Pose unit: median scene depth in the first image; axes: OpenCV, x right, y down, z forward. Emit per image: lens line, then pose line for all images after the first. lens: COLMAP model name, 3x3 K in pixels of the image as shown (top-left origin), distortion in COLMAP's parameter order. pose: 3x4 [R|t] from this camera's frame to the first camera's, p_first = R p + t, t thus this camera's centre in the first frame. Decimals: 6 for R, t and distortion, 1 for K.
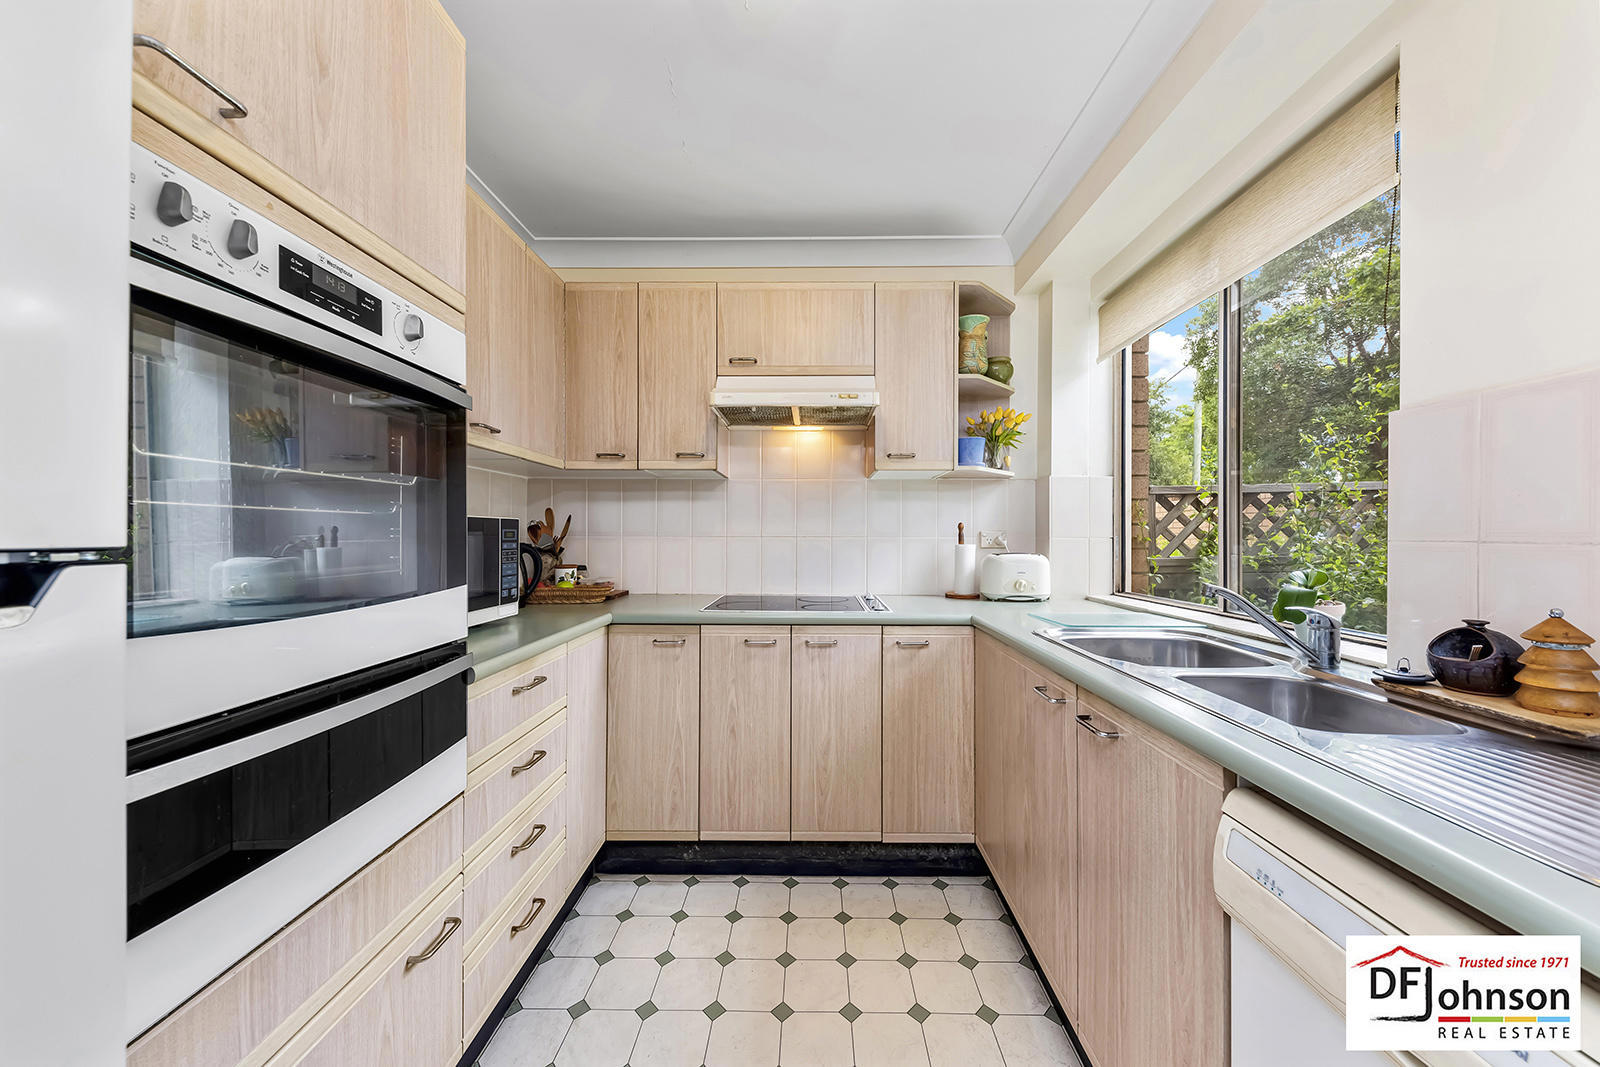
lens RADIAL K [[550.9, 0, 802.7], [0, 550.9, 532.3], [0, 0, 1]] dist [0.000063, -0.000014]
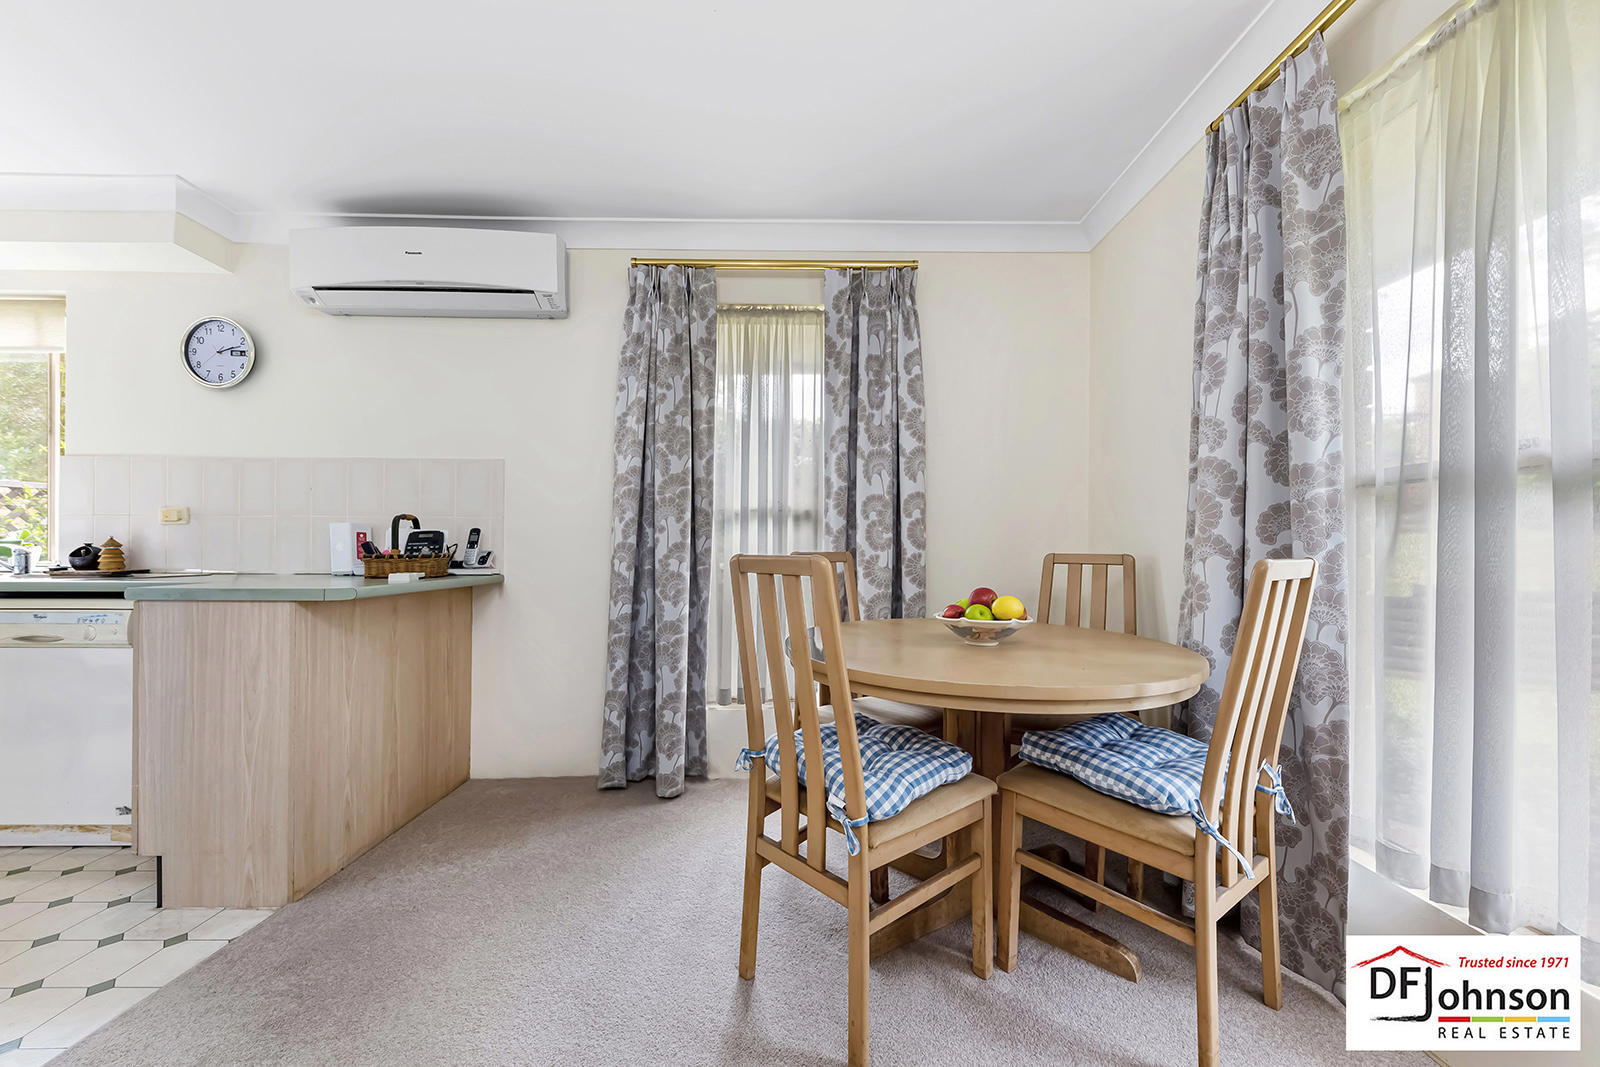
lens RADIAL K [[606.7, 0, 802.0], [0, 606.7, 538.4], [0, 0, 1]] dist [0.000316, 0.000008]
pose [[-0.026600, 0.001553, 0.999645, -1.662606], [0.000668, 0.999999, -0.001536, 0.138268], [-0.999646, 0.000627, -0.026601, -2.194886]]
